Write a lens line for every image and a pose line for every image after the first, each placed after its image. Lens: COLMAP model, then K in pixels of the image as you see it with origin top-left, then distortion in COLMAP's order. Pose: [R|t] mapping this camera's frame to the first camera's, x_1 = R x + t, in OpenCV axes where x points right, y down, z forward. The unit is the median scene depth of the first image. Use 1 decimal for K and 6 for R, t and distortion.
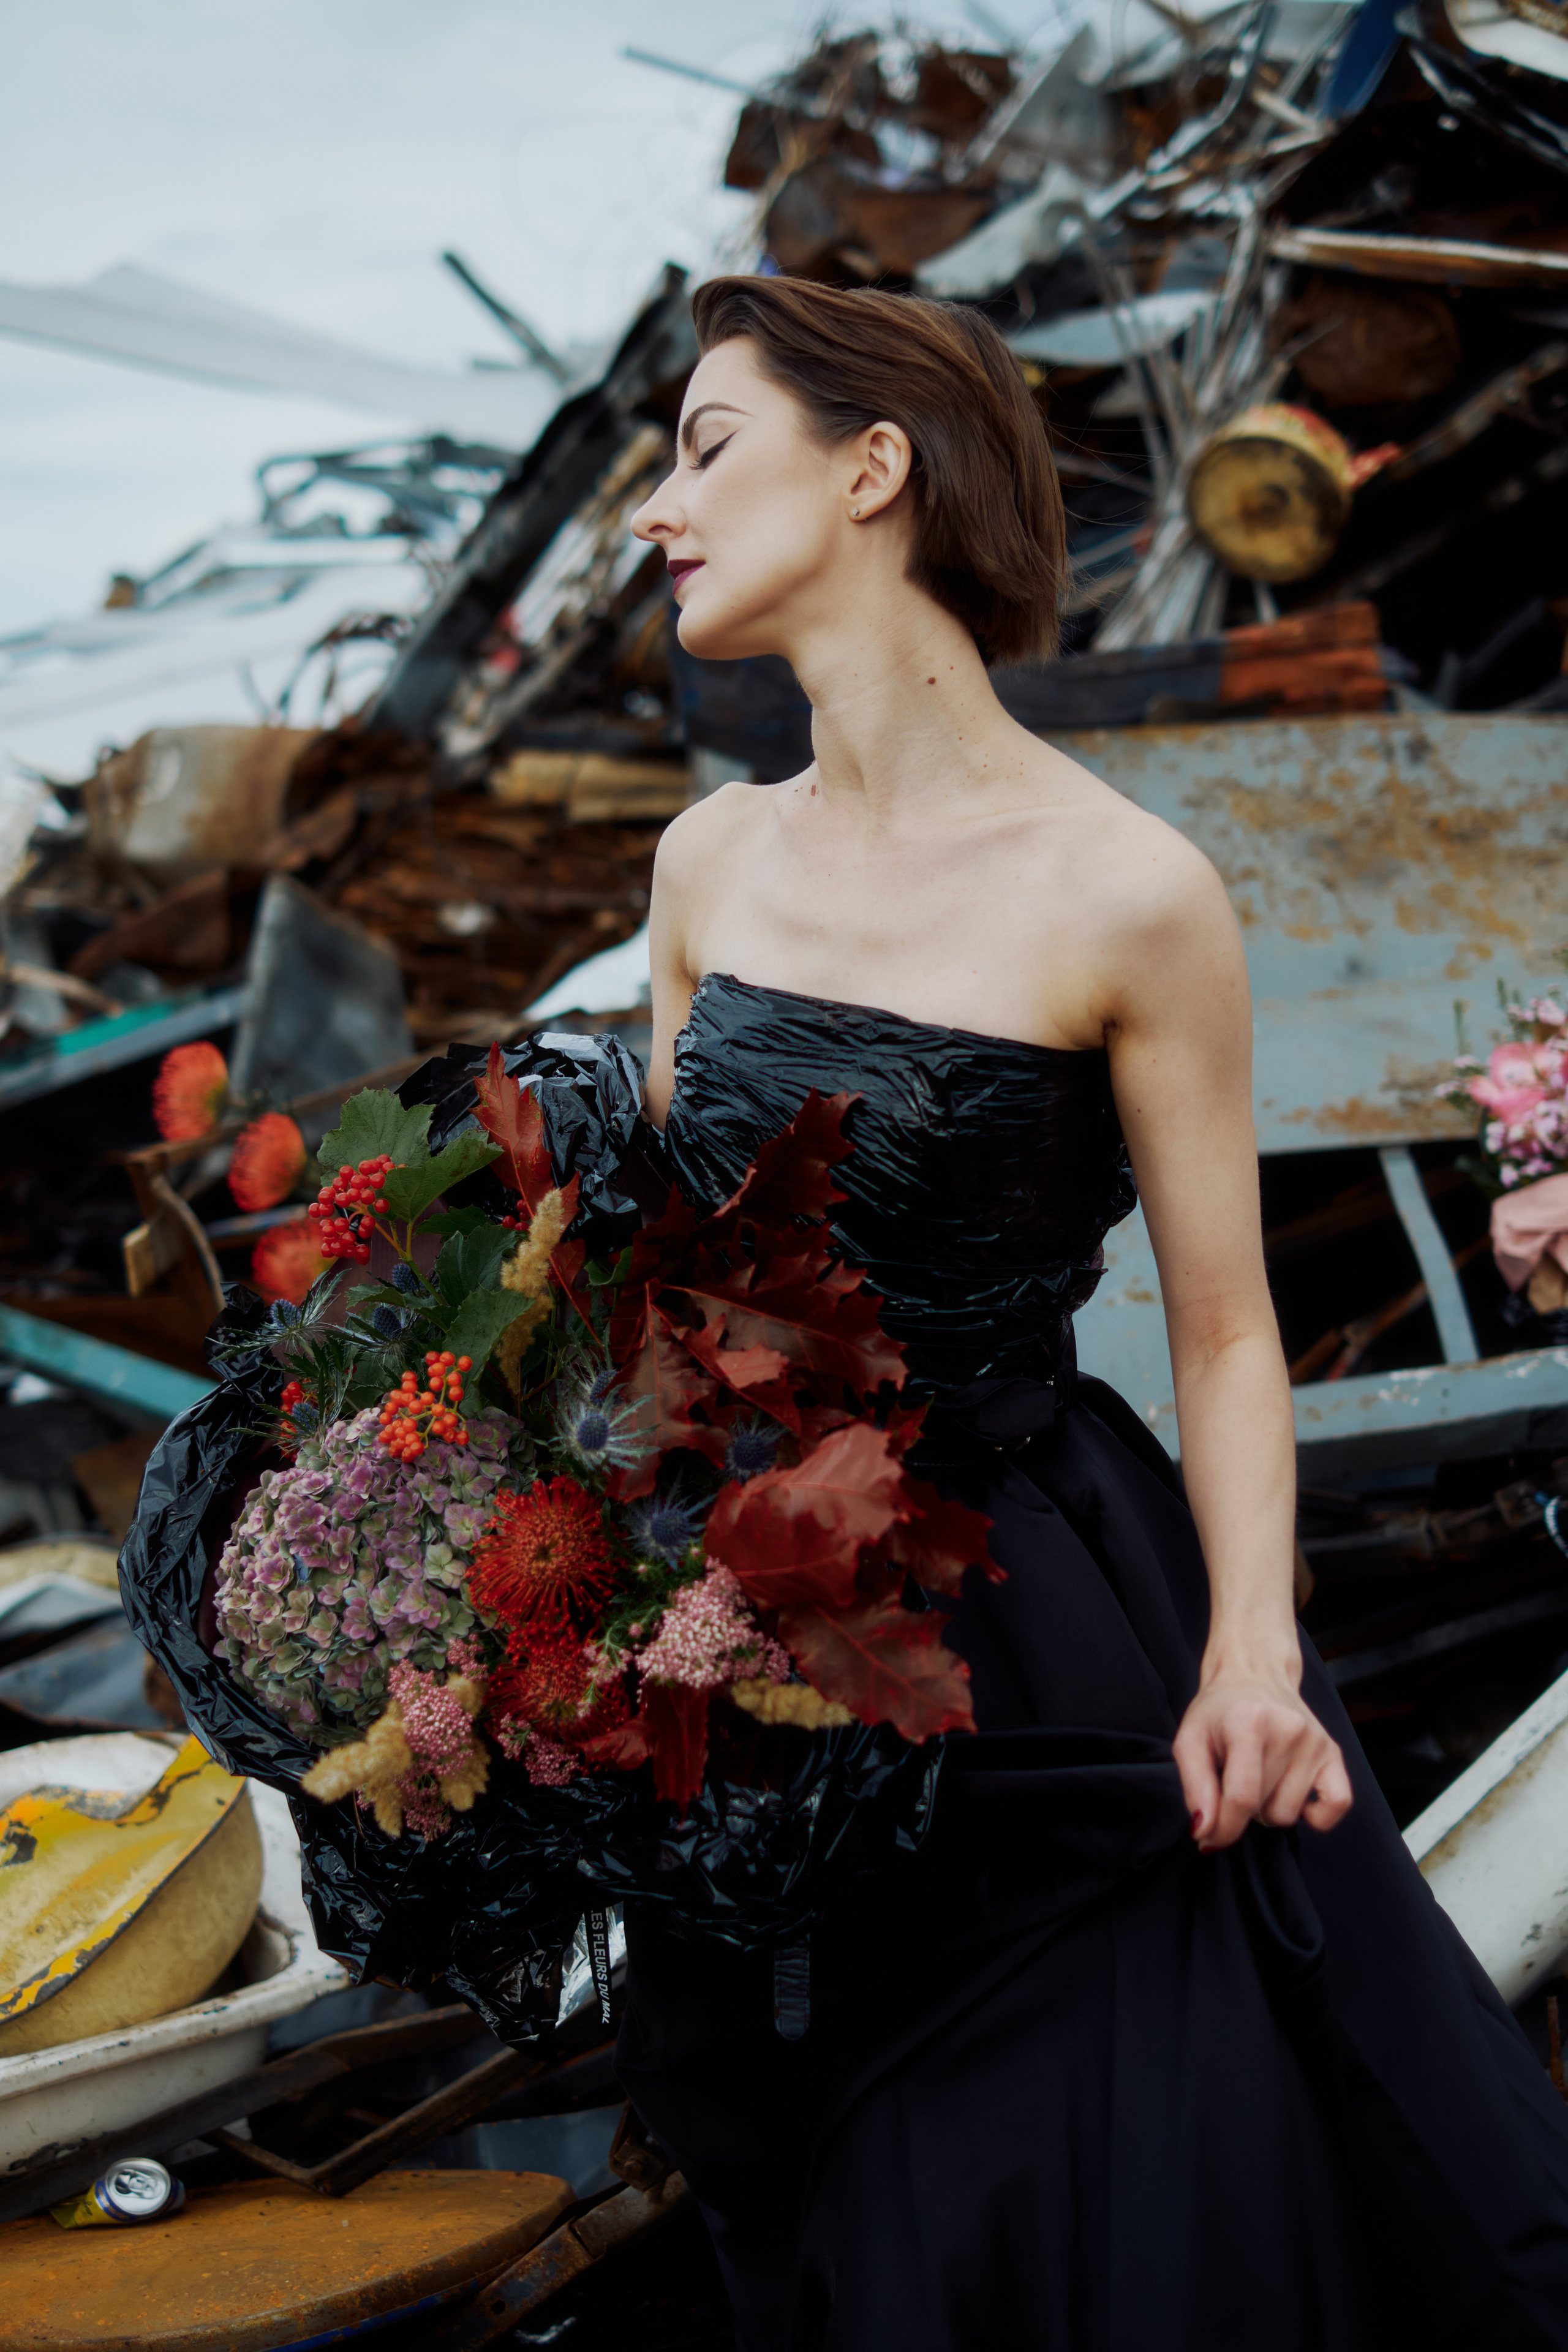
lens RADIAL K [[3614.7, 0, 655.7], [0, 3614.7, 1106.6], [0, 0, 1]] dist [-0.047434, 0.000000]
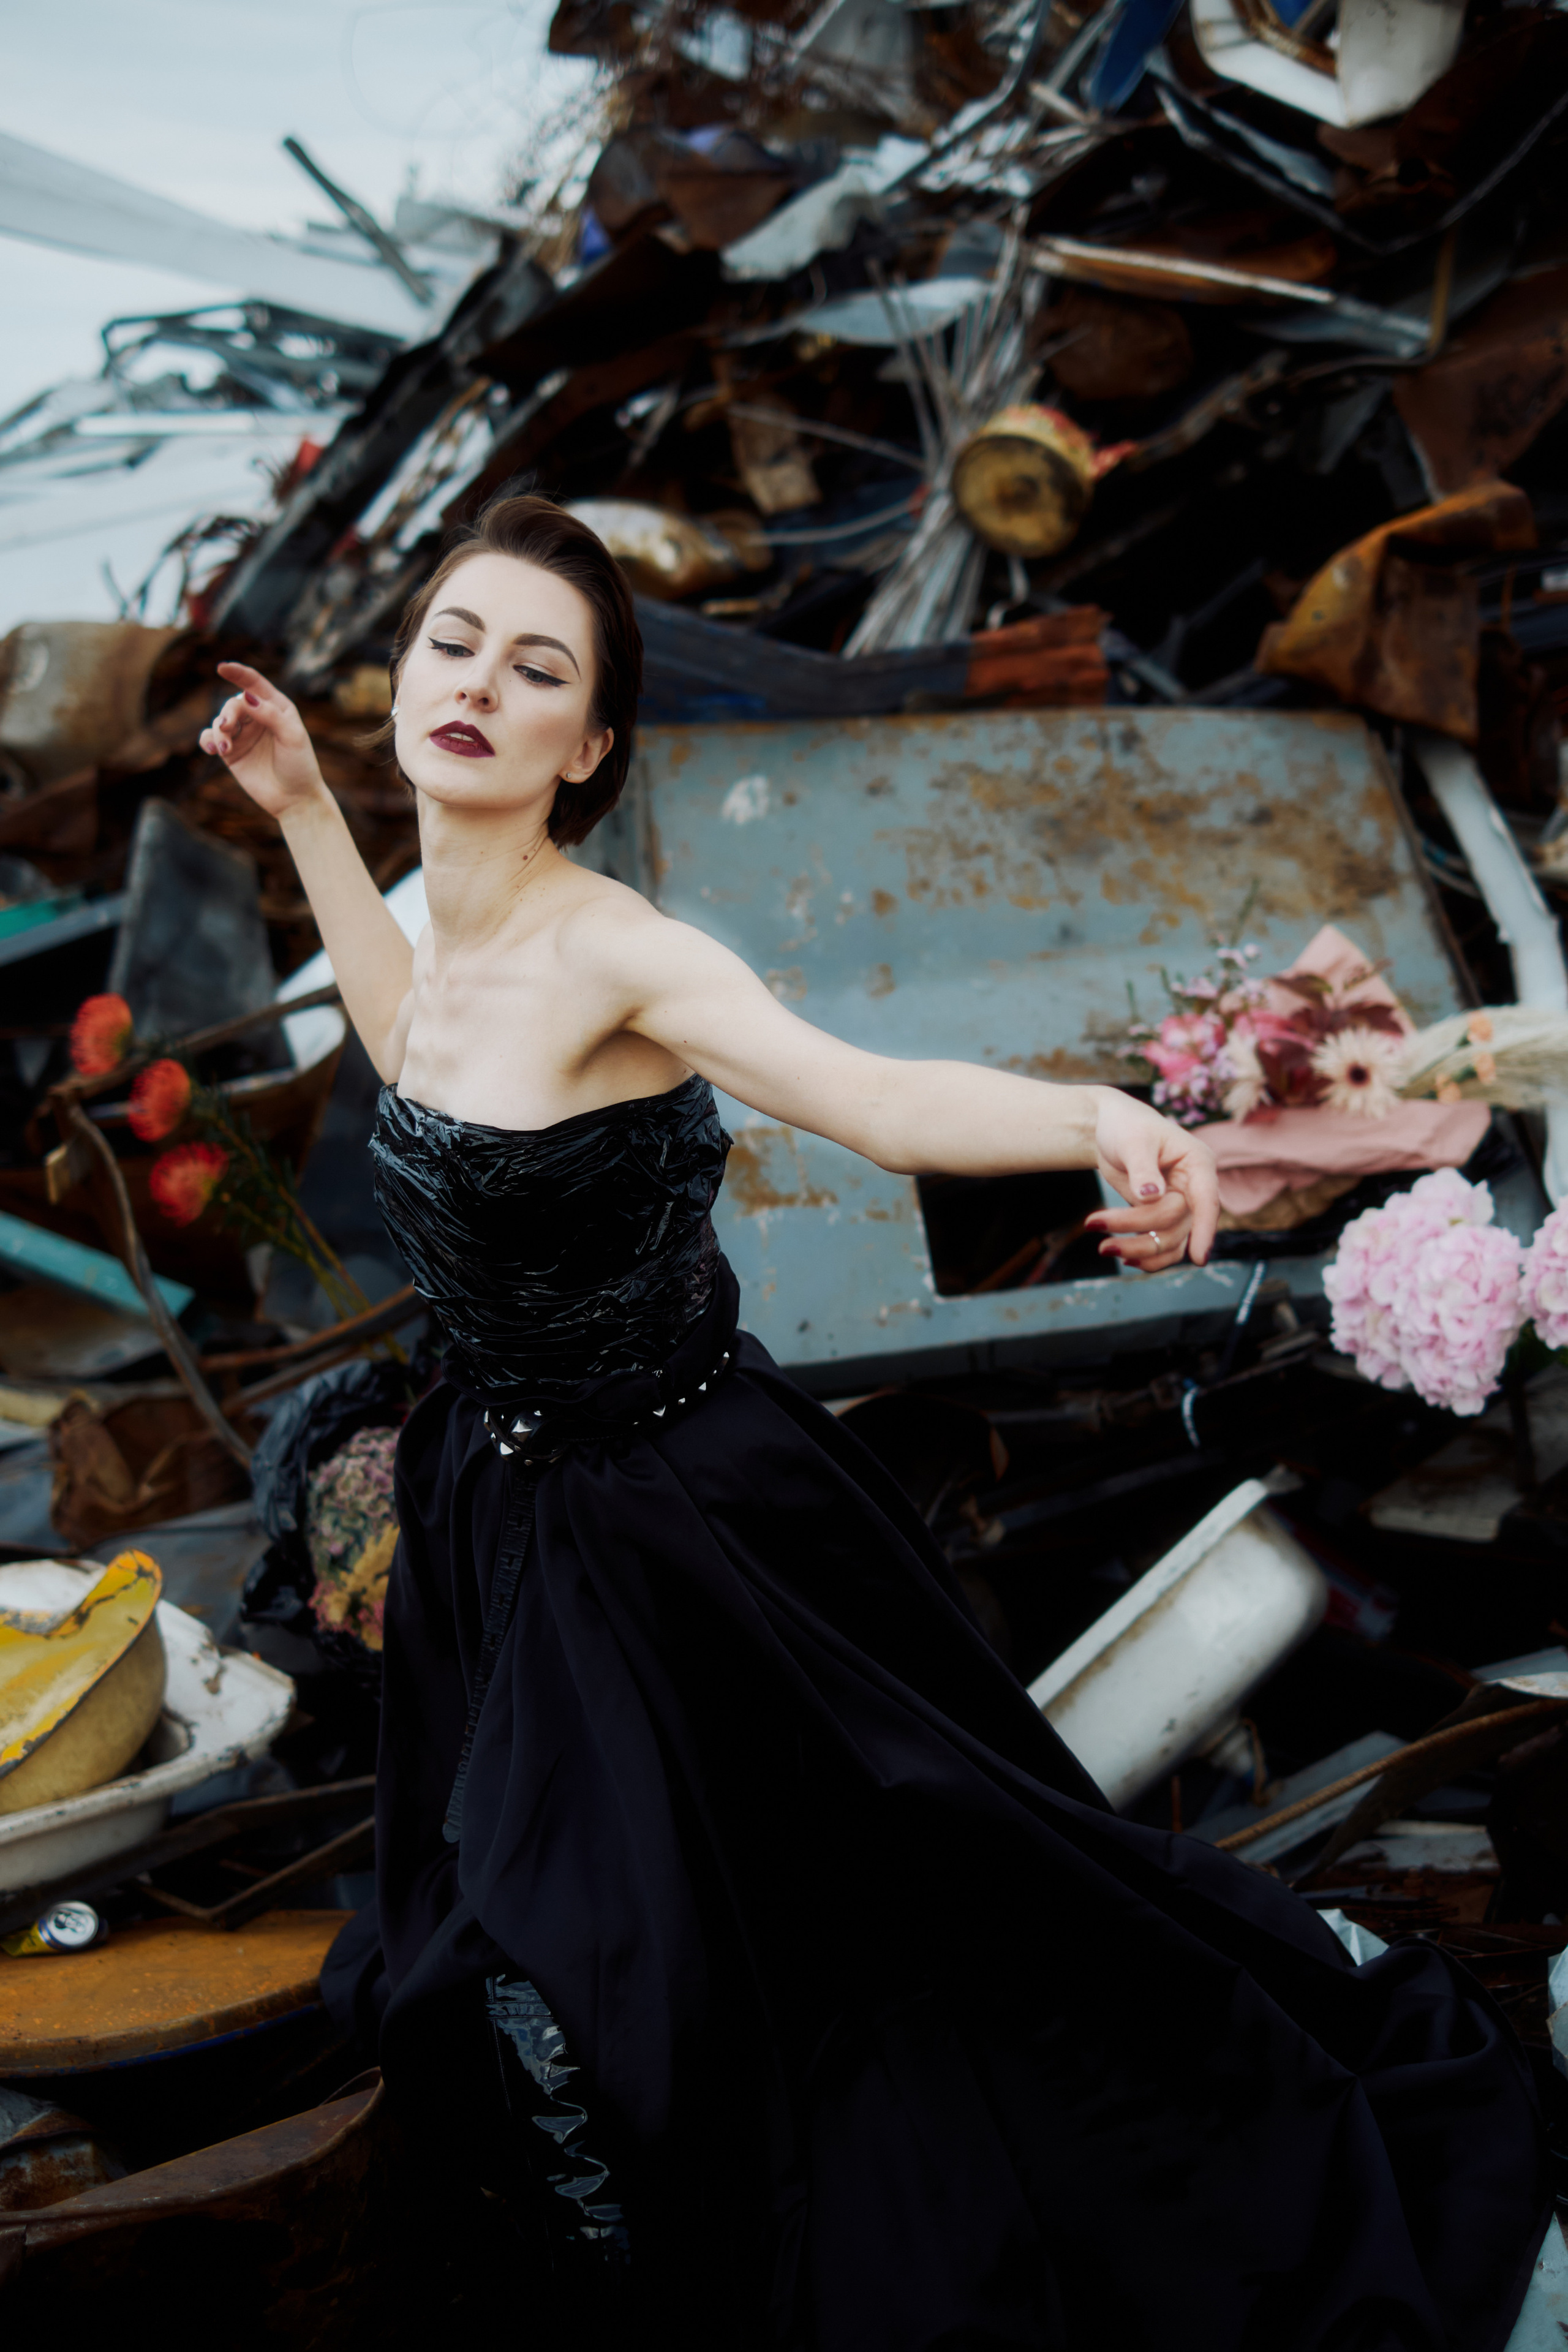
lens RADIAL K [[3614.7, 0, 788.4], [0, 3614.7, 1174.5], [0, 0, 1]] dist [-0.047434, 0.000000]
pose [[0.995793, 0.012122, 0.090828, -0.007760], [-0.019883, 0.996179, 0.085037, -0.055416], [-0.089450, -0.086485, 0.992229, -0.189335]]
